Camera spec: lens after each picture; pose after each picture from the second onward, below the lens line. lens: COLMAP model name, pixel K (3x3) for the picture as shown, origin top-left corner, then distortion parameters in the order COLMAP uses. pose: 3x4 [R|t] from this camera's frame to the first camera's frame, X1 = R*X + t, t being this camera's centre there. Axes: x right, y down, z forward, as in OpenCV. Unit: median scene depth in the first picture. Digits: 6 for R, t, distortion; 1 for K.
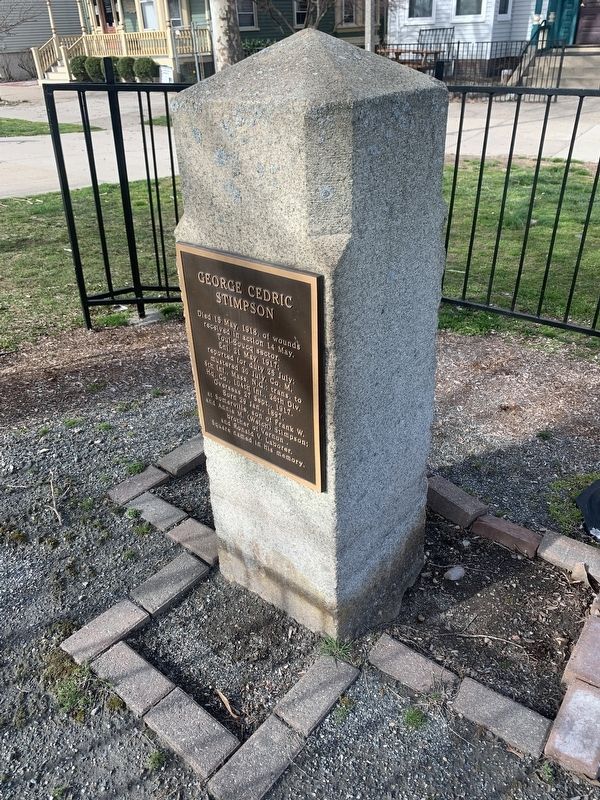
lens RADIAL K [[602.5, 0, 302.1], [0, 602.5, 402.1], [0, 0, 1]] dist [0.003004, -0.000493]
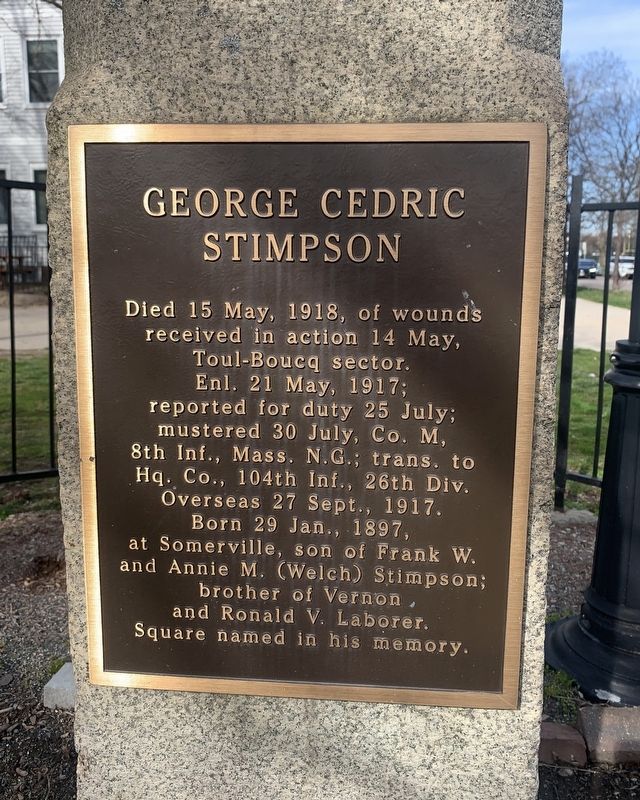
lens RADIAL K [[806.3, 0, 318.3], [0, 806.3, 397.2], [0, 0, 1]] dist [0.025841, 0.000000]
pose [[0.832989, -0.037046, 0.552048, -0.367139], [0.249685, 0.915553, -0.315311, 0.098248], [-0.493748, 0.400488, 0.771895, 0.585473]]
